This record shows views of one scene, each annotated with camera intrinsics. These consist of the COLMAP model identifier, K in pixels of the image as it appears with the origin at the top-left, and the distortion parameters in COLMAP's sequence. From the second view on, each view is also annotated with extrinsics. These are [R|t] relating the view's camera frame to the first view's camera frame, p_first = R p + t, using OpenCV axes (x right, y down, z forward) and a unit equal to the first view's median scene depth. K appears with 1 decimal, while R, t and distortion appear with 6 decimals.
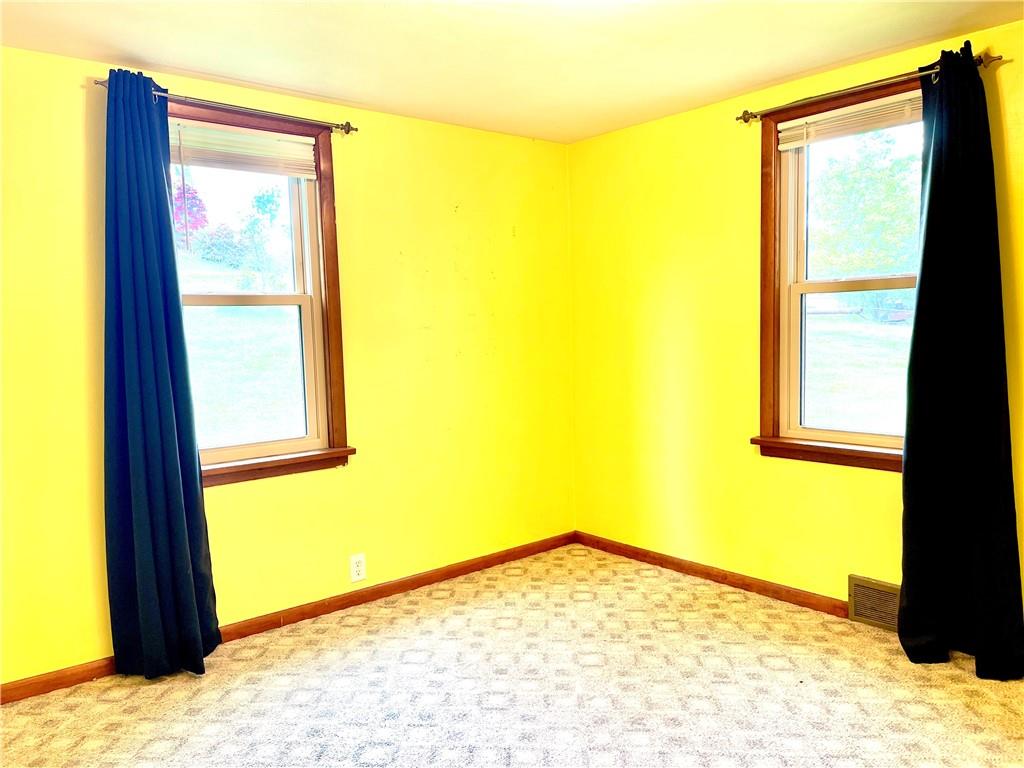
lens RADIAL K [[754.7, 0, 512.0], [0, 754.7, 384.0], [0, 0, 1]] dist [0.060939, -0.084300]
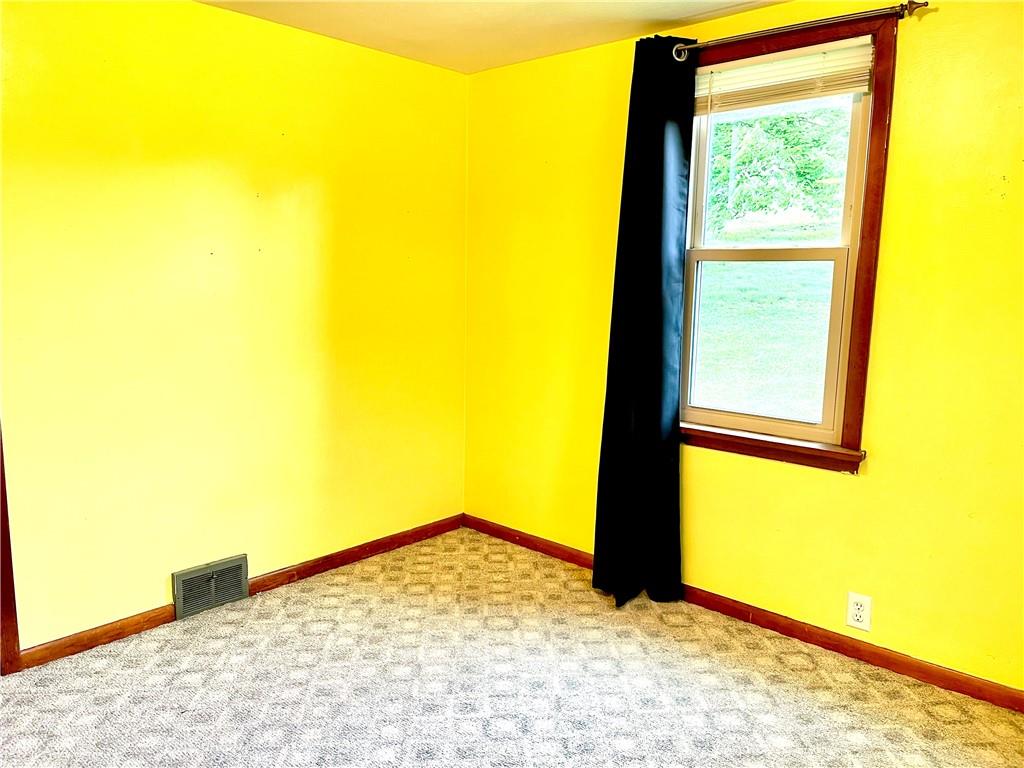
lens RADIAL K [[754.7, 0, 512.0], [0, 754.7, 384.0], [0, 0, 1]] dist [0.060939, -0.084300]
pose [[0.146654, 0.168326, -0.974761, 0.506007], [-0.096912, 0.983120, 0.155189, -0.072569], [0.984429, 0.071707, 0.160491, 0.591220]]
